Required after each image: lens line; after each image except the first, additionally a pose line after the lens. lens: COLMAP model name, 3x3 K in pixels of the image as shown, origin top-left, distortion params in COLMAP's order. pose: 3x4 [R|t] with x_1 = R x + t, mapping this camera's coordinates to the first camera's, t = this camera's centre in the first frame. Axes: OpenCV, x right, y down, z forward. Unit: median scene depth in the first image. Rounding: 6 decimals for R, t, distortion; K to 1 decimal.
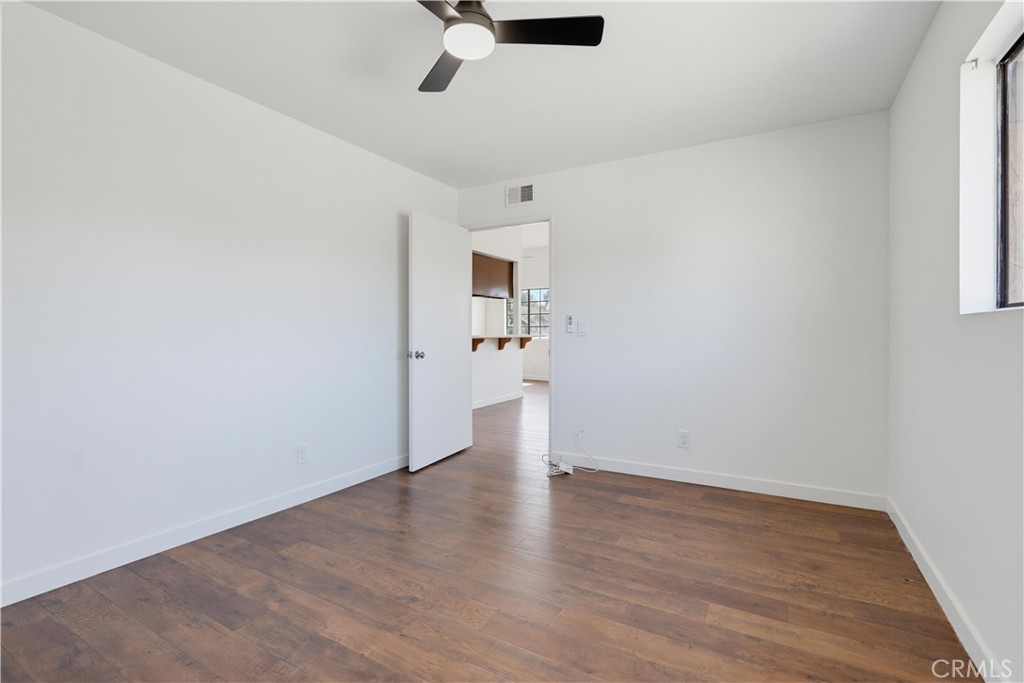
lens RADIAL K [[473.8, 0, 506.0], [0, 473.8, 332.8], [0, 0, 1]] dist [-0.011978, 0.000366]
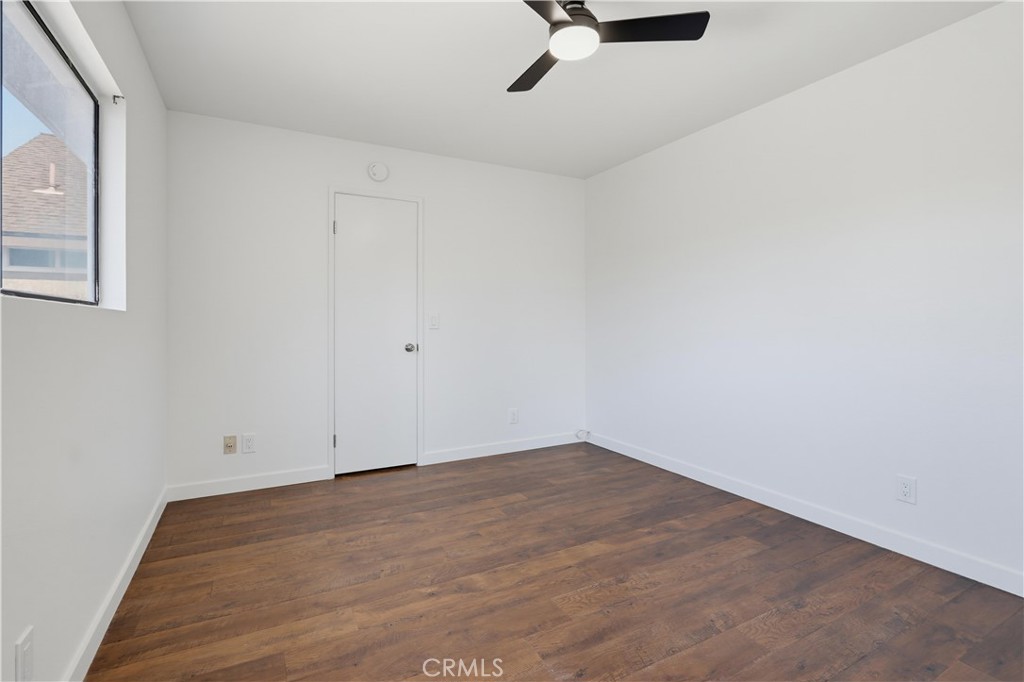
lens RADIAL K [[473.8, 0, 506.0], [0, 473.8, 332.3], [0, 0, 1]] dist [-0.011978, 0.000366]
pose [[-0.521096, 0.013710, -0.853388, 0.713435], [-0.004180, 0.999818, 0.018615, -0.003514], [0.853488, 0.013268, -0.520944, 1.147540]]
